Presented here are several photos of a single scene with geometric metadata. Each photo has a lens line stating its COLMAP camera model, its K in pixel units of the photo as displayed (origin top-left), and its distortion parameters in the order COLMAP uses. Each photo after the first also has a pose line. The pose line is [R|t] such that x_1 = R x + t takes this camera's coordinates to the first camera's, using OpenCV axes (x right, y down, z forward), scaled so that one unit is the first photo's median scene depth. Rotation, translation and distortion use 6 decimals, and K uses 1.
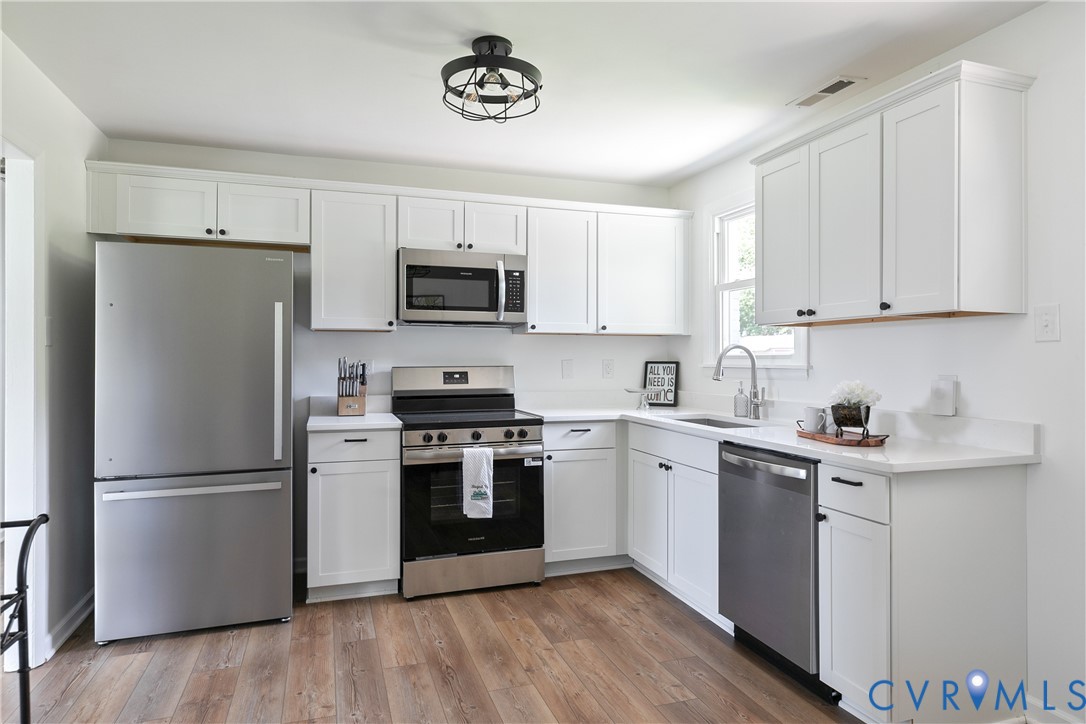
lens RADIAL K [[660.2, 0, 542.2], [0, 660.2, 354.6], [0, 0, 1]] dist [0.007068, -0.002176]
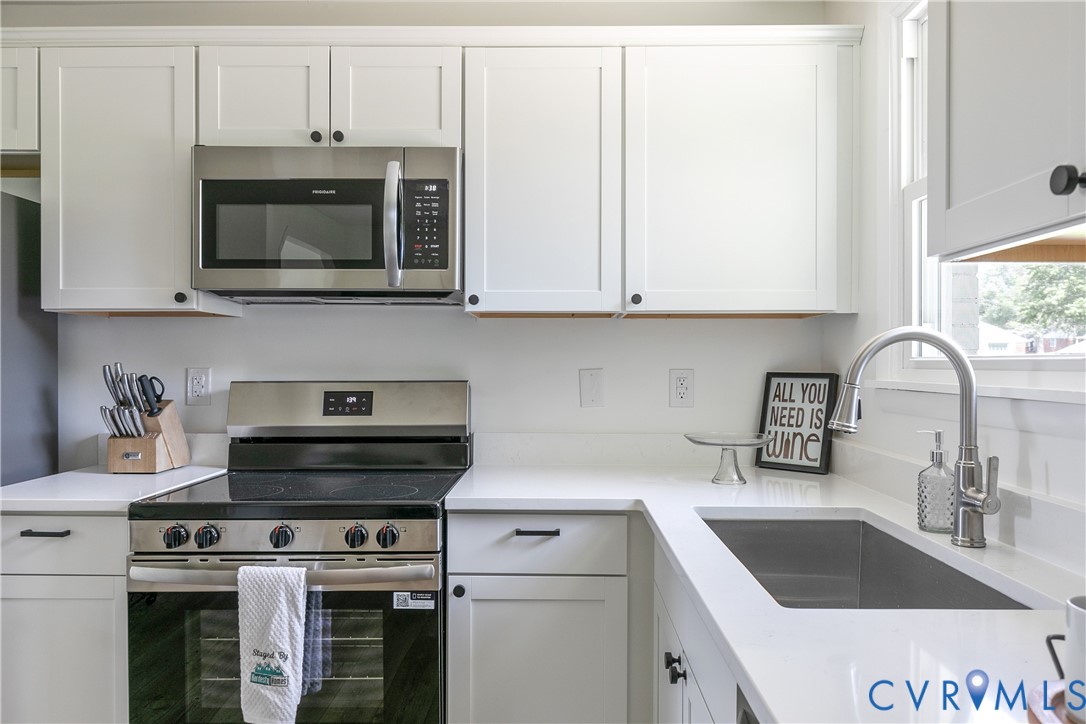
lens RADIAL K [[783.1, 0, 553.5], [0, 783.1, 367.6], [0, 0, 1]] dist [-0.006504, 0.010405]
pose [[0.945488, 0.003628, -0.325637, 0.244400], [0.000813, 0.999909, 0.013500, -0.000754], [0.325656, -0.013029, 0.945399, 0.535781]]
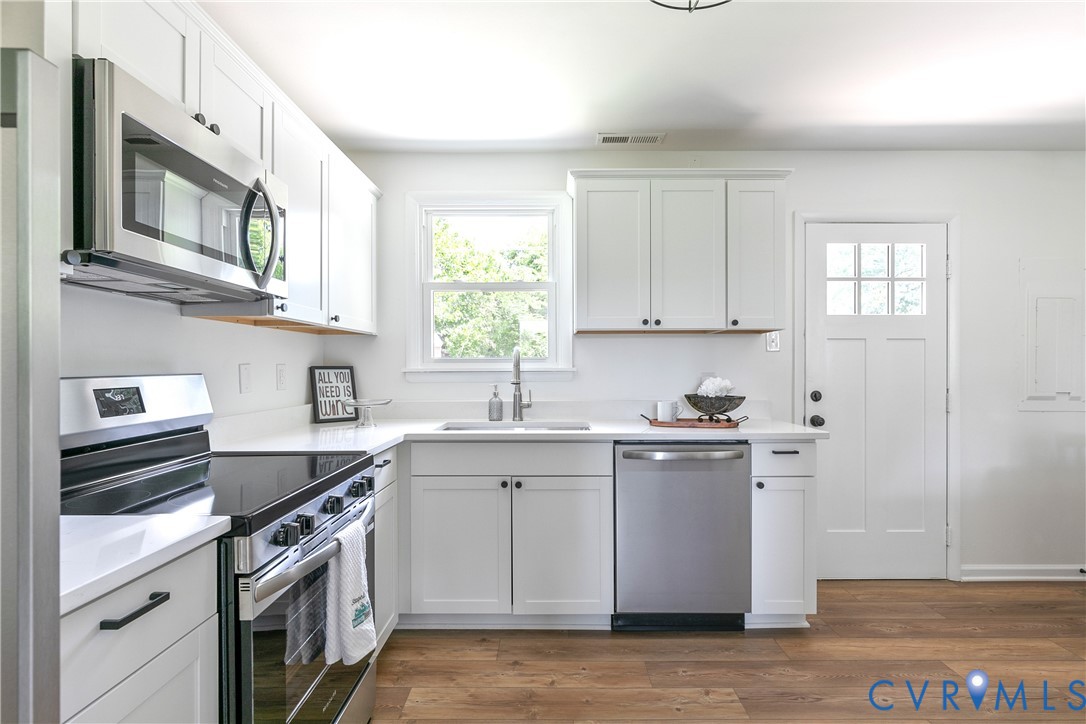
lens RADIAL K [[528.4, 0, 550.5], [0, 528.4, 367.6], [0, 0, 1]] dist [0.000508, 0.000614]
pose [[0.314213, -0.003460, 0.949346, -0.429047], [-0.003117, 0.999984, 0.004676, 0.010440], [-0.949348, -0.004429, 0.314197, 0.681812]]
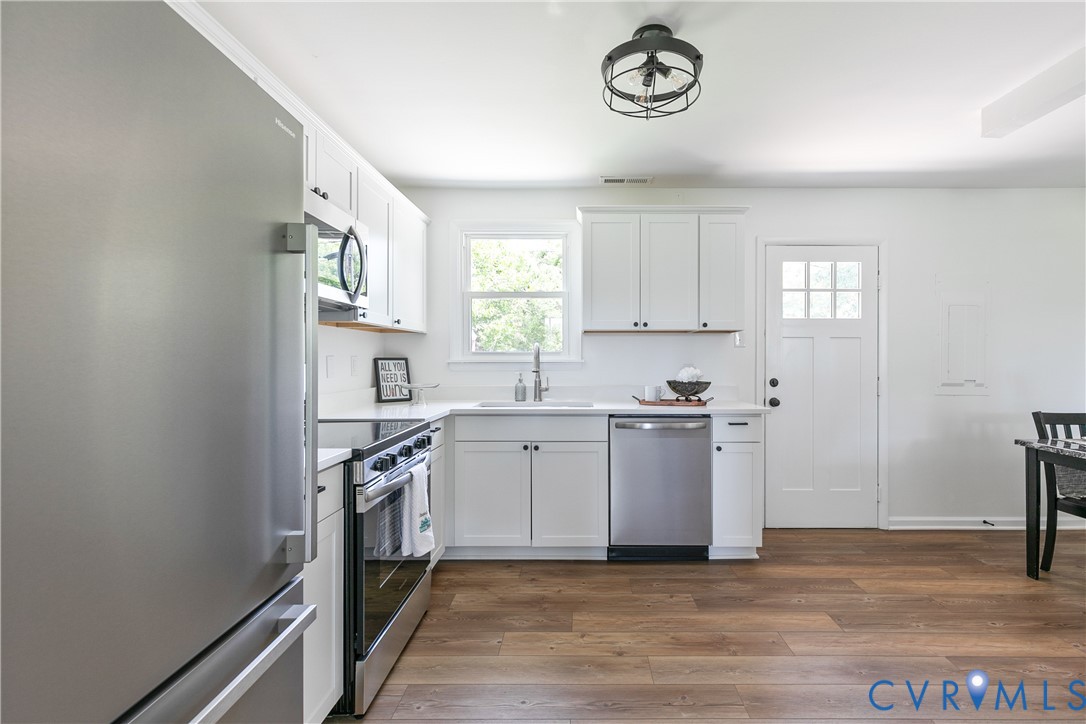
lens RADIAL K [[503.9, 0, 582.2], [0, 503.9, 359.3], [0, 0, 1]] dist [0.010574, -0.001257]
pose [[0.308830, -0.001332, 0.951116, -0.581502], [-0.005797, 0.999978, 0.003282, 0.010445], [-0.951100, -0.006527, 0.308815, 0.599507]]
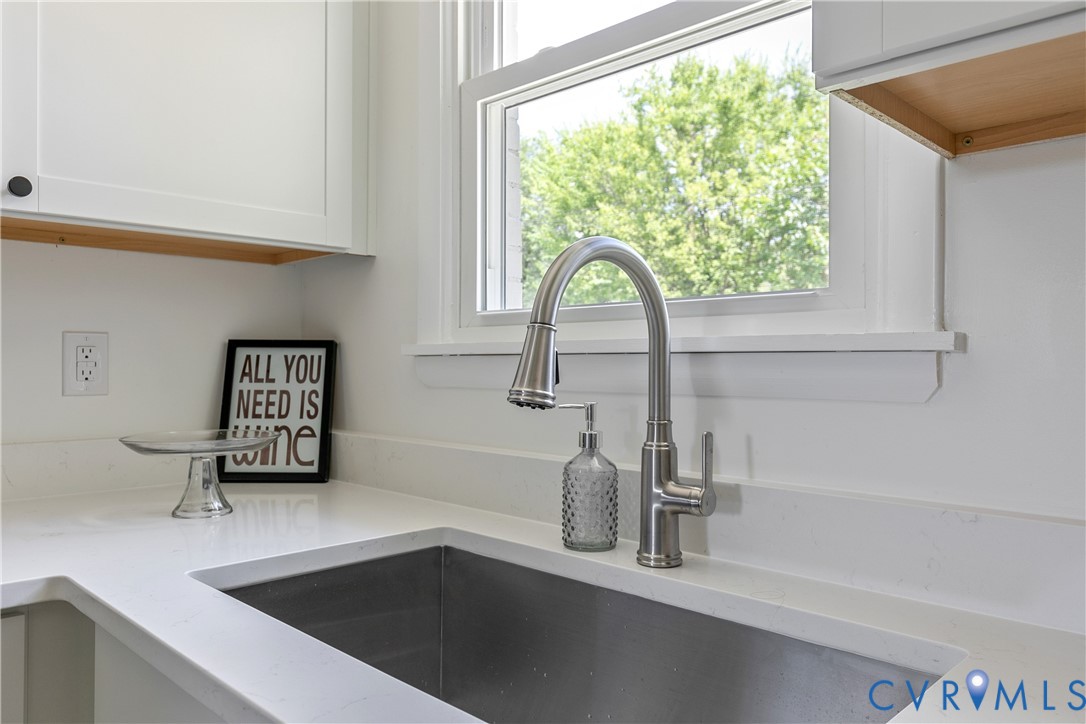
lens RADIAL K [[783.1, 0, 542.8], [0, 783.1, 360.9], [0, 0, 1]] dist [-0.006504, 0.010405]
pose [[0.892806, 0.004310, 0.450421, 0.153677], [-0.006128, 0.999978, 0.002578, 0.023346], [-0.450399, -0.005062, 0.892813, 0.752769]]
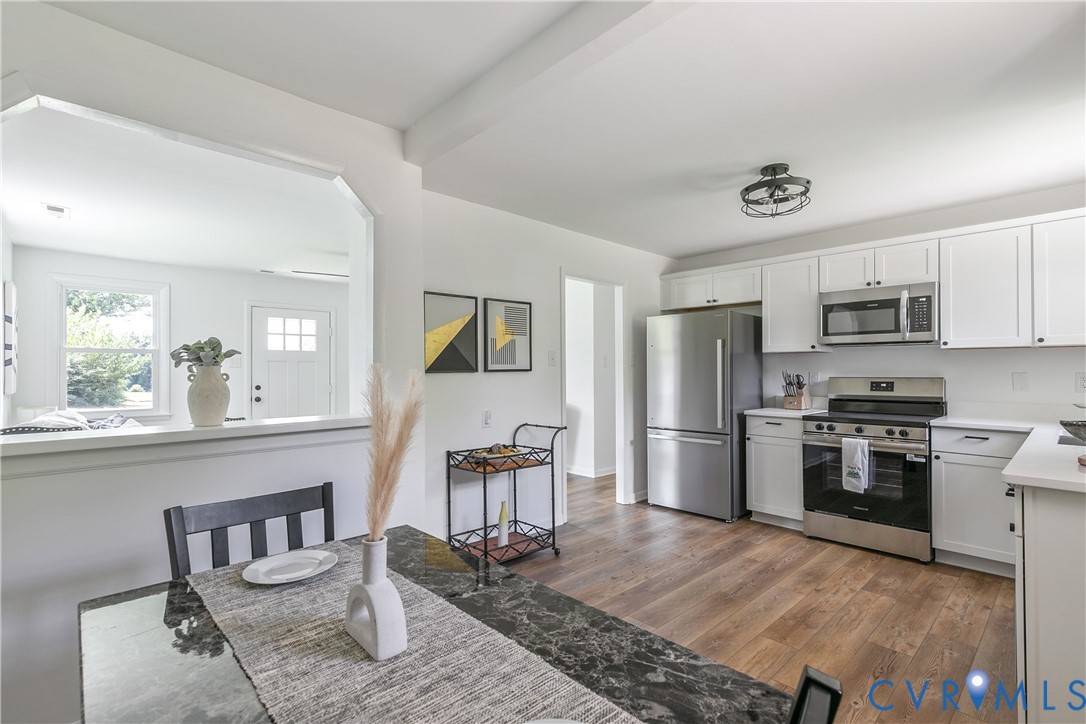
lens RADIAL K [[503.9, 0, 545.5], [0, 503.9, 365.0], [0, 0, 1]] dist [0.010574, -0.001257]
pose [[0.420081, -0.010066, -0.907431, 0.536521], [0.006894, 0.999945, -0.007901, -0.002776], [0.907460, -0.002937, 0.420128, 0.008755]]
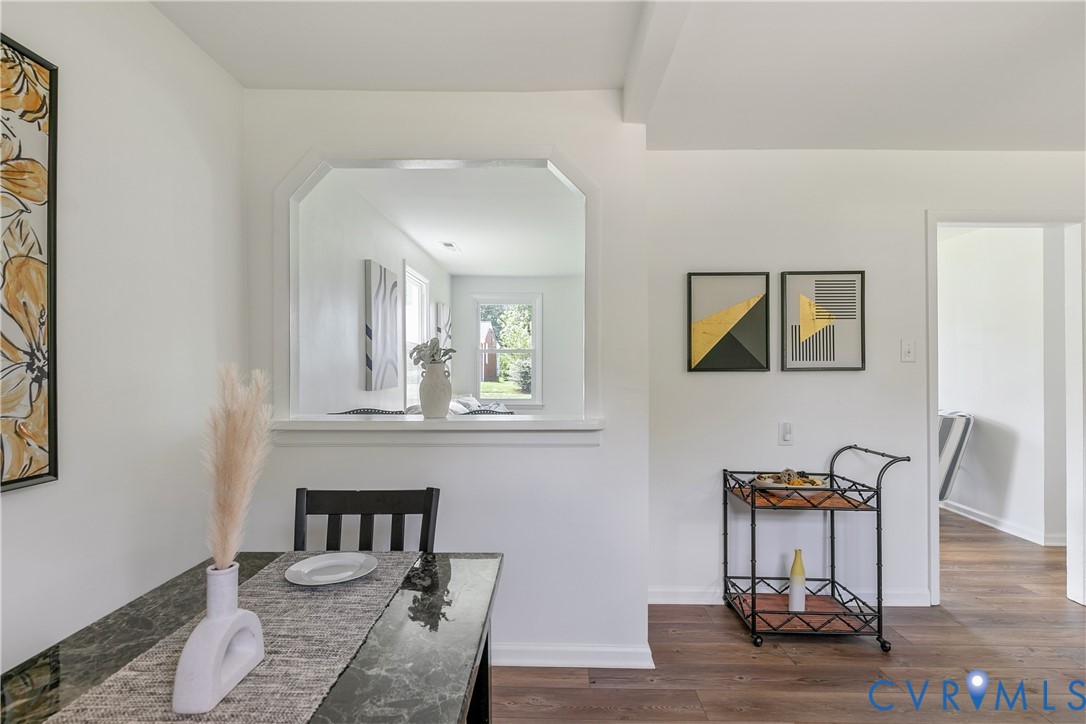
lens RADIAL K [[528.6, 0, 546.4], [0, 528.6, 362.8], [0, 0, 1]] dist [0.001537, -0.002043]
pose [[-0.329804, -0.009033, -0.944006, 0.436567], [0.002648, 0.999941, -0.010493, -0.002581], [0.944046, -0.005961, -0.329761, 0.250173]]
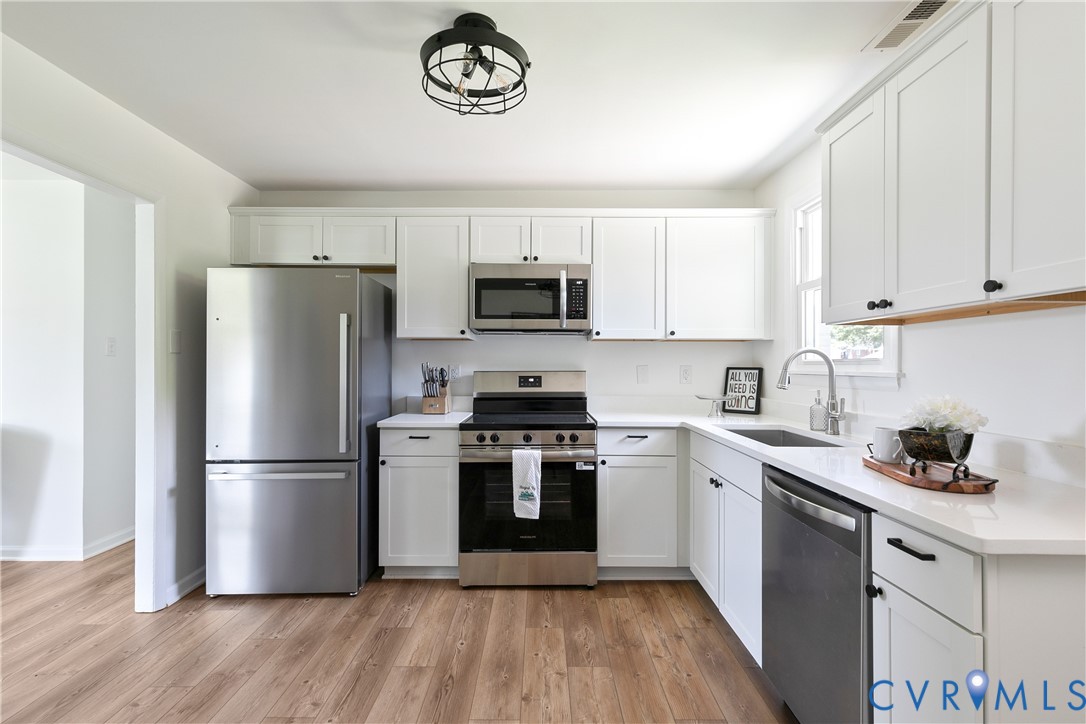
lens RADIAL K [[503.9, 0, 538.0], [0, 503.9, 362.2], [0, 0, 1]] dist [0.010574, -0.001257]
pose [[0.947049, 0.000099, -0.321089, 0.165430], [0.000316, 0.999999, 0.001241, 0.002432], [0.321089, -0.001277, 0.947048, 0.245147]]
